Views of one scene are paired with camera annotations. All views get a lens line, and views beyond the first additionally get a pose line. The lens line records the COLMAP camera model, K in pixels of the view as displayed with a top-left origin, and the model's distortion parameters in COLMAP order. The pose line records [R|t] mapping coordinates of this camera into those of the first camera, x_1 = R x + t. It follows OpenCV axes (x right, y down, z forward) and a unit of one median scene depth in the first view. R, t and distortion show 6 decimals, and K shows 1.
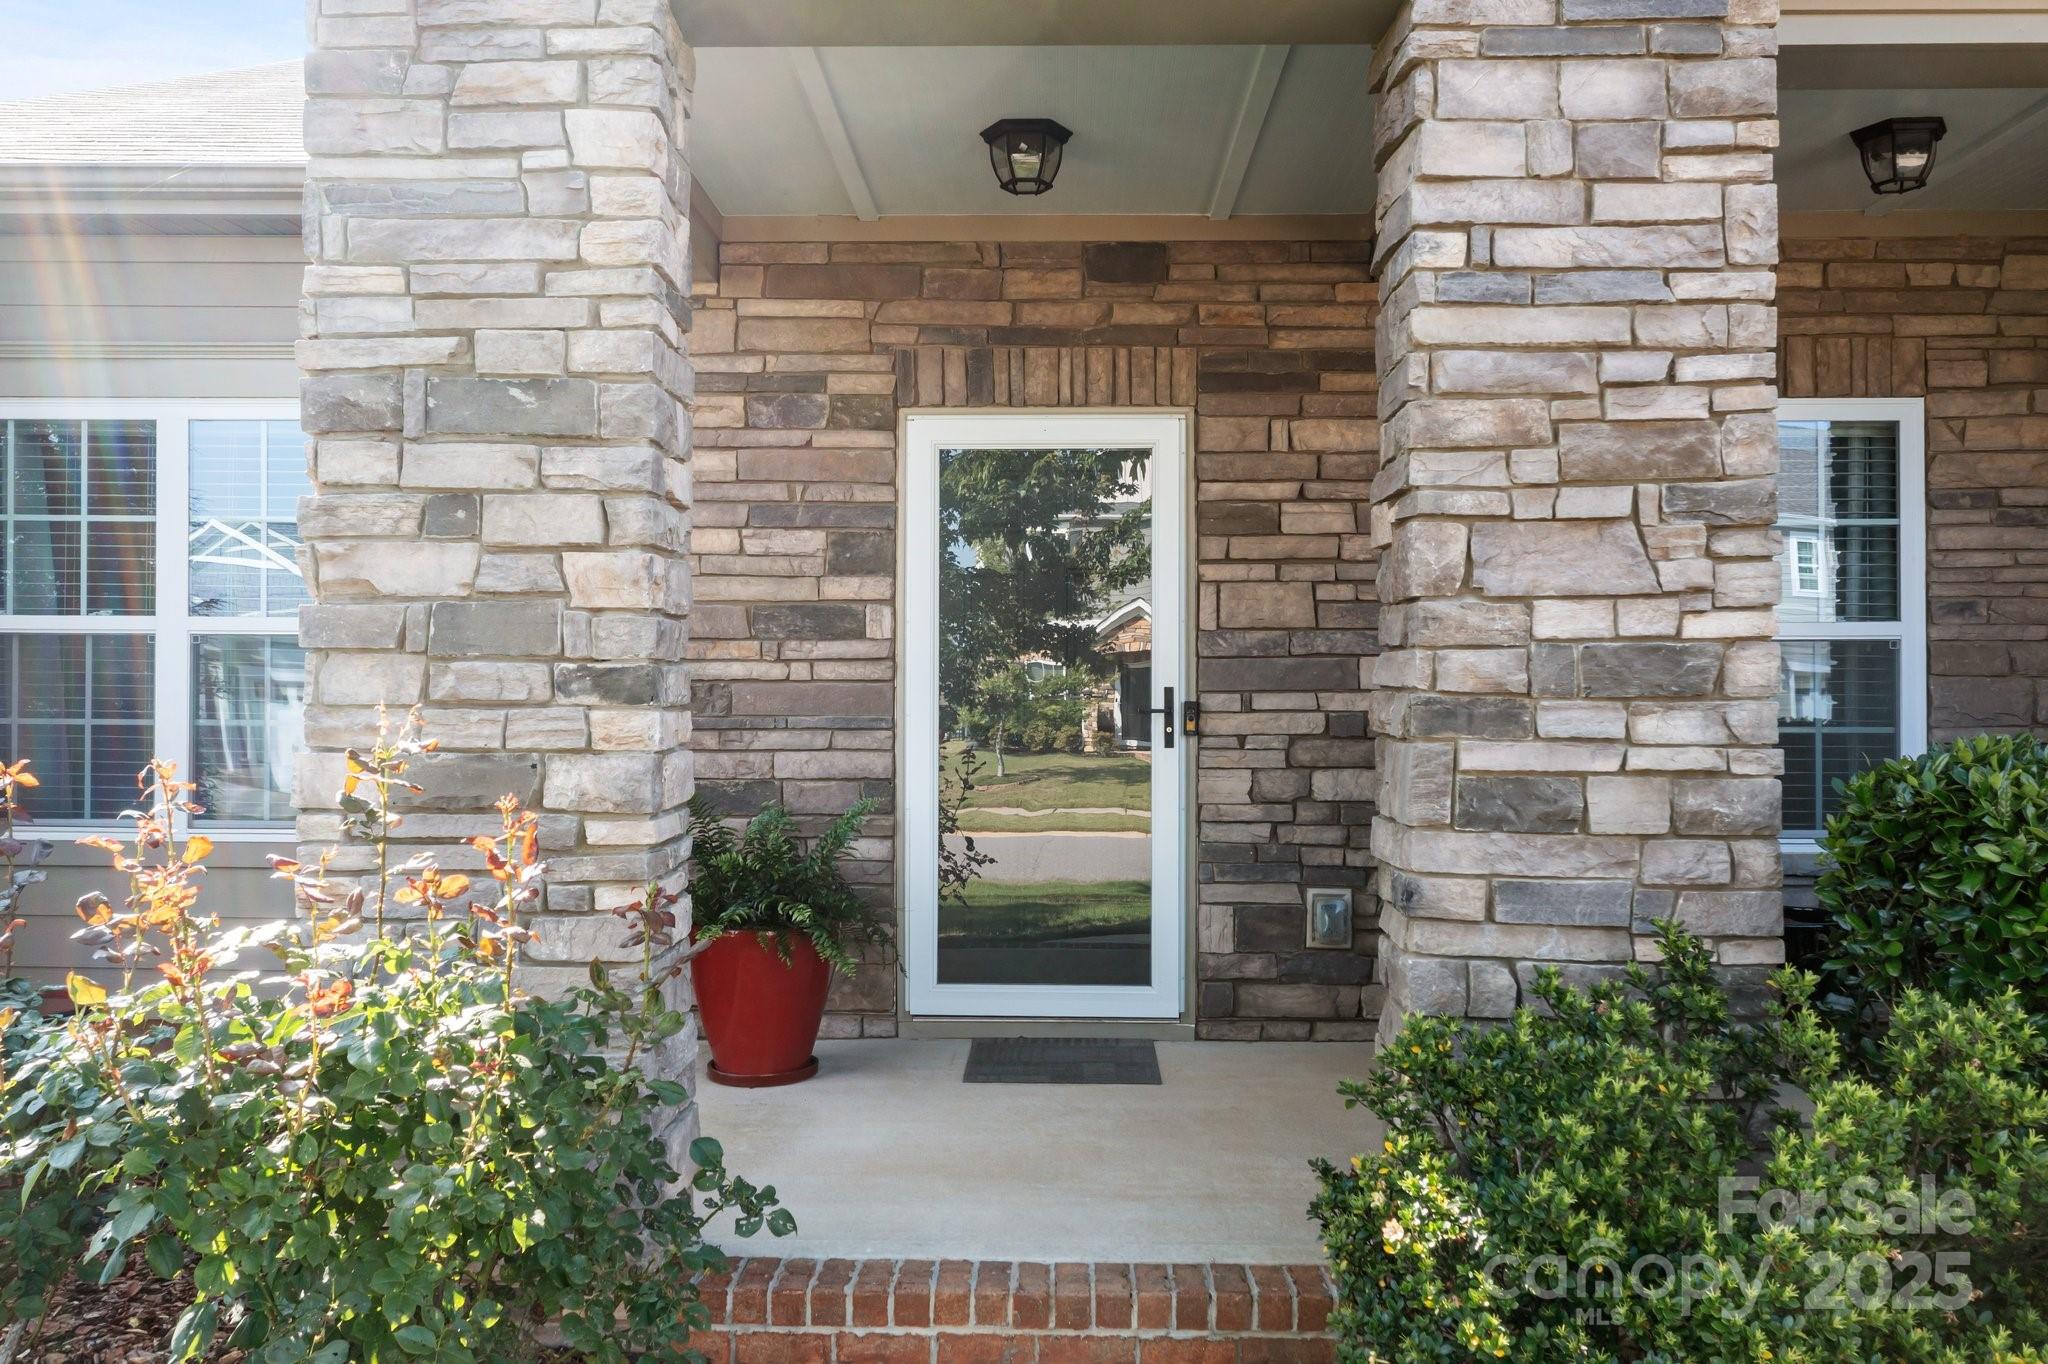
lens RADIAL K [[1663.1, 0, 1024.0], [0, 1663.1, 682.0], [0, 0, 1]] dist [-0.013442, 0.009673]
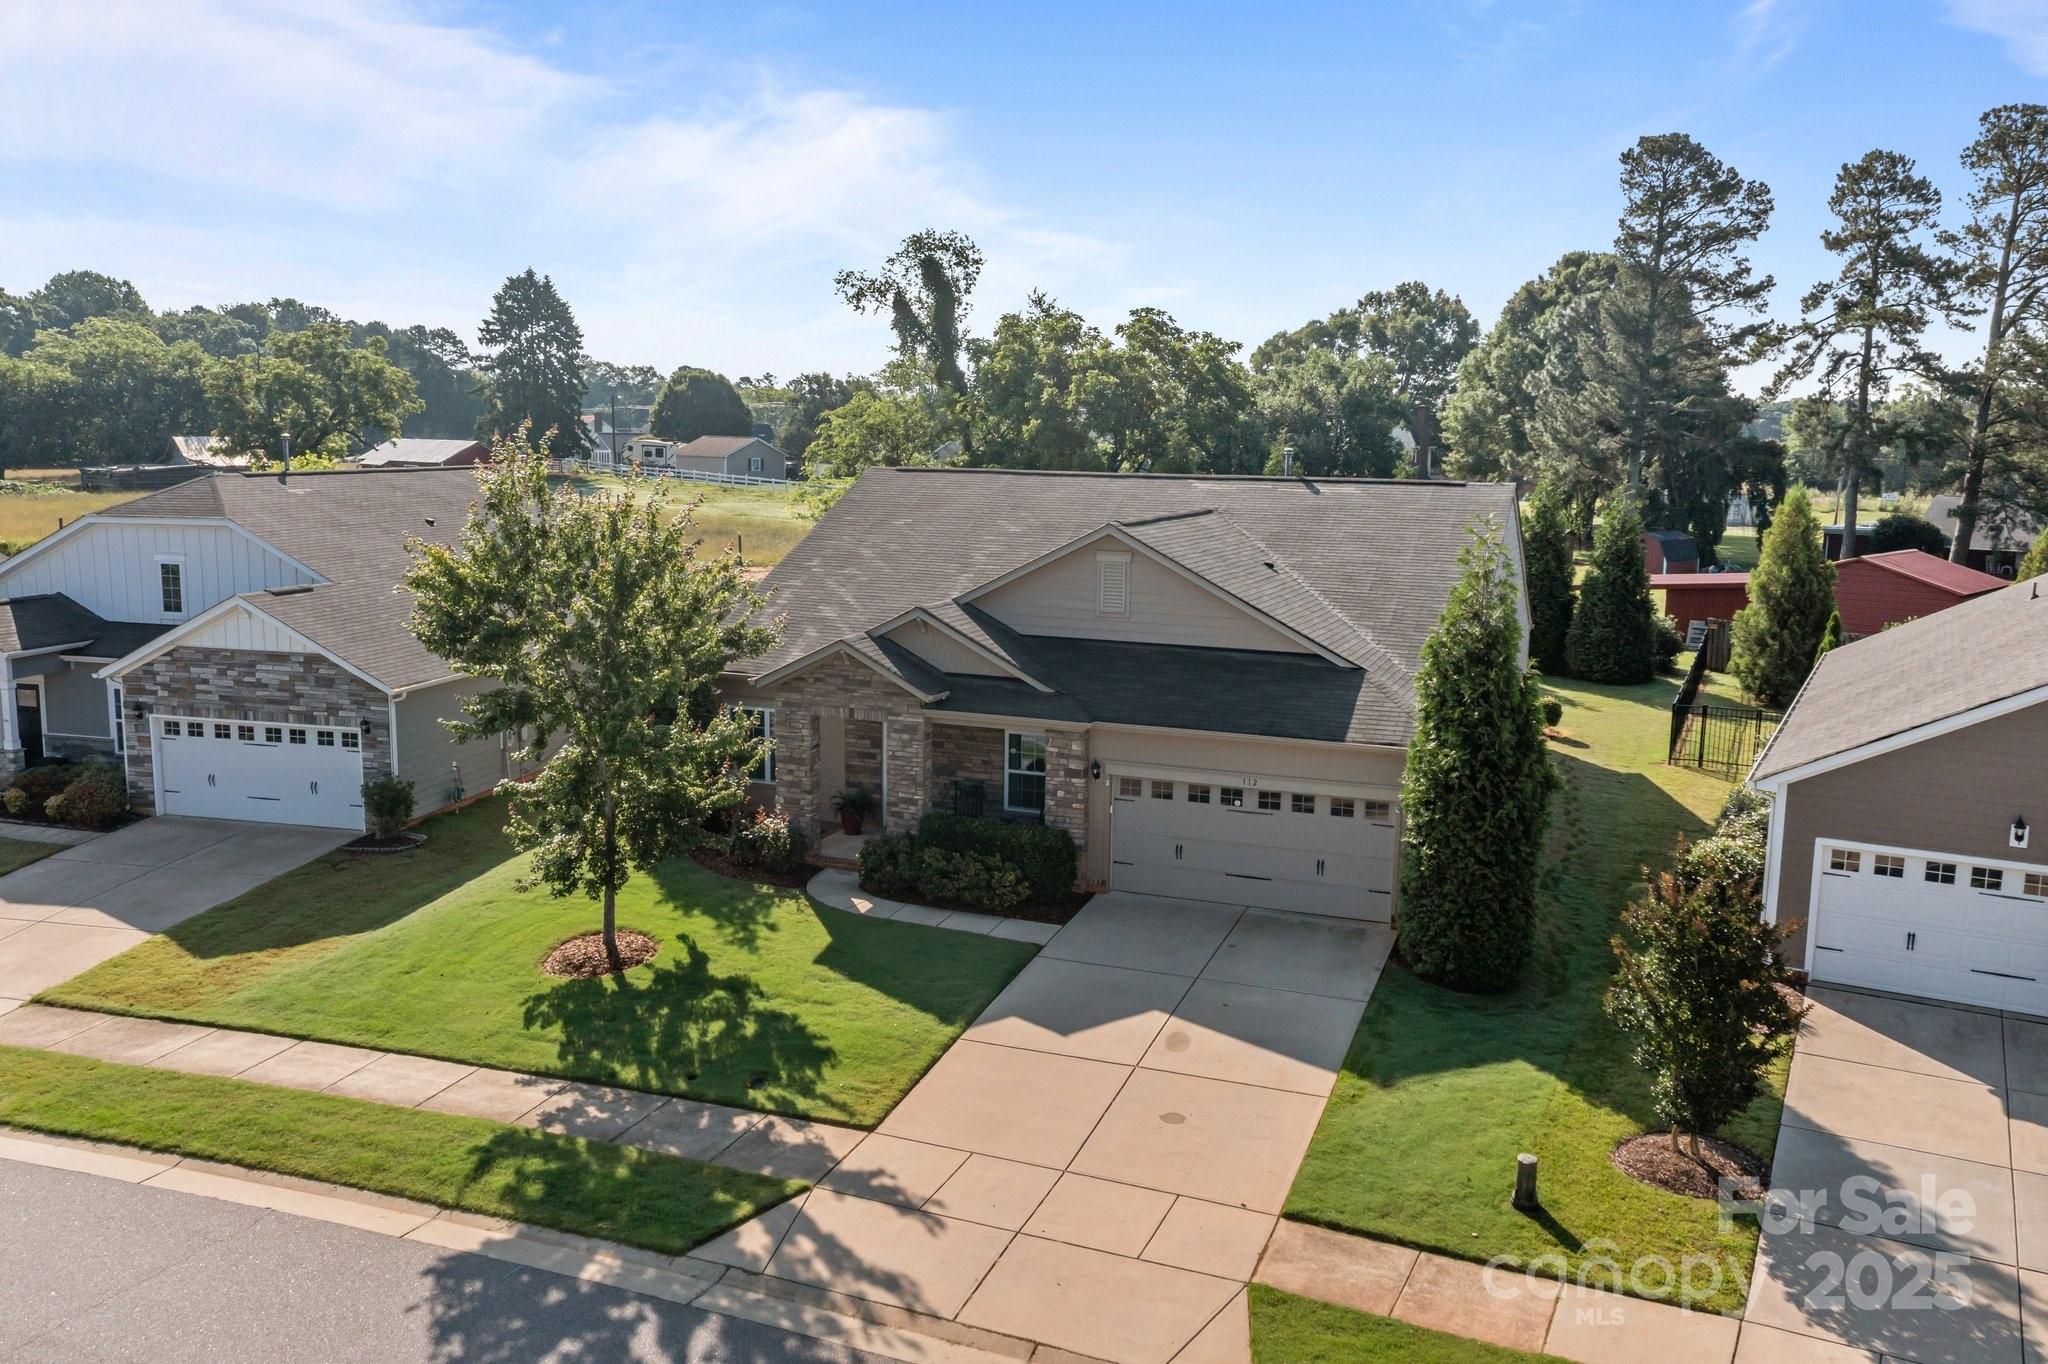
lens RADIAL K [[1615.9, 0, 1025.0], [0, 1615.9, 680.9], [0, 0, 1]] dist [-0.011286, 0.005194]
pose [[0.940258, 0.065533, -0.334097, 3.750548], [-0.011287, 0.986761, 0.161788, -2.022109], [0.340277, -0.148351, 0.928549, -6.640505]]
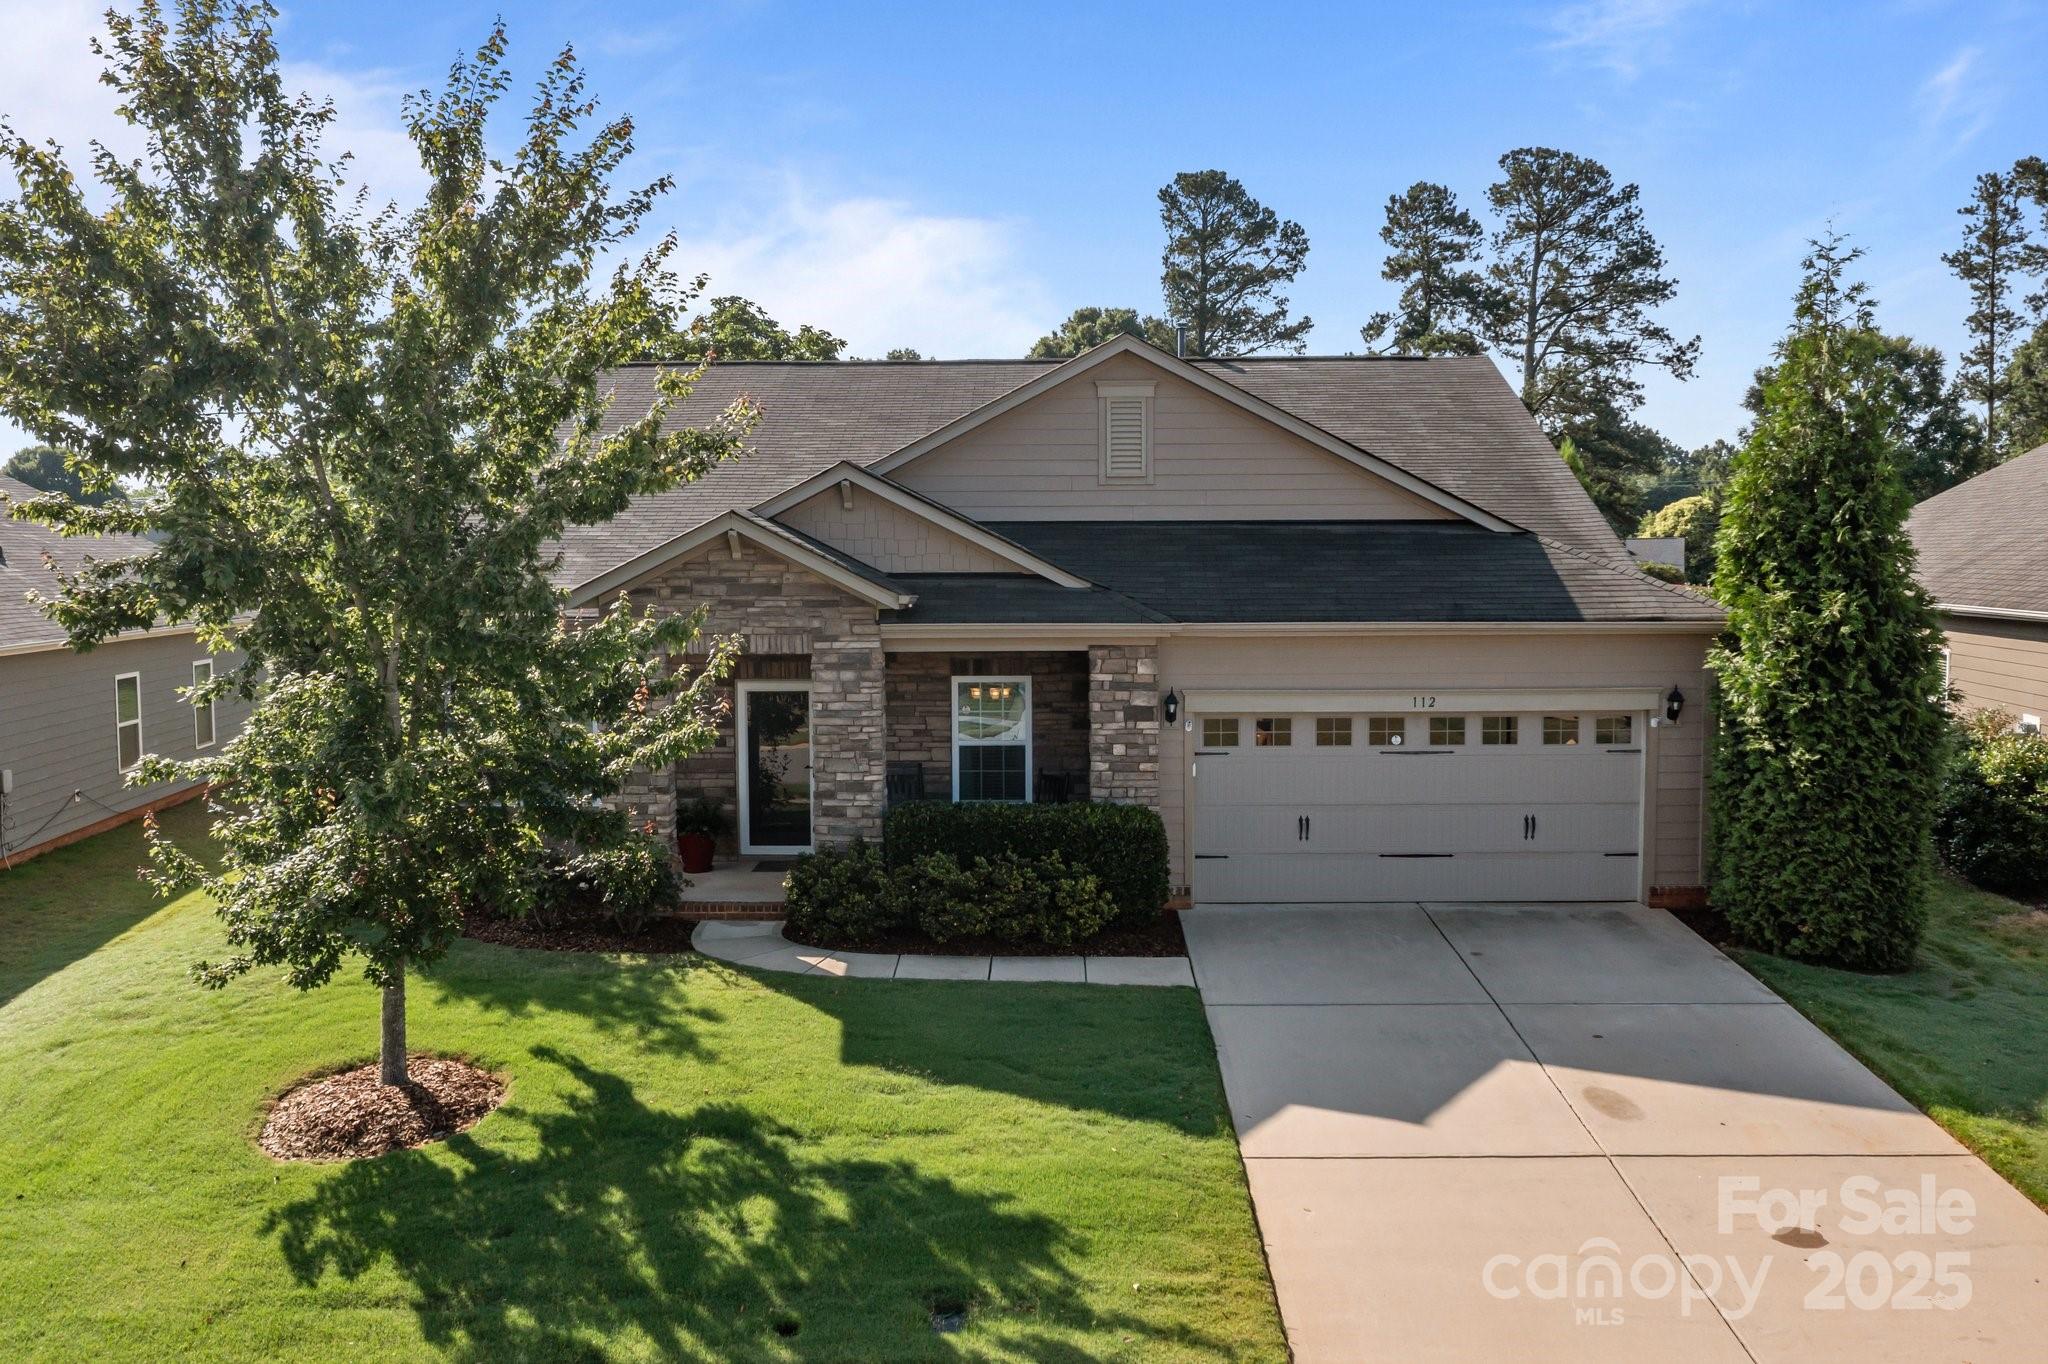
lens RADIAL K [[1663.1, 0, 1024.0], [0, 1663.1, 682.0], [0, 0, 1]] dist [-0.013442, 0.009673]
pose [[0.999957, -0.007671, 0.005127, 0.860806], [0.007196, 0.996173, 0.087106, -0.775586], [-0.005775, -0.087065, 0.996186, -4.130601]]
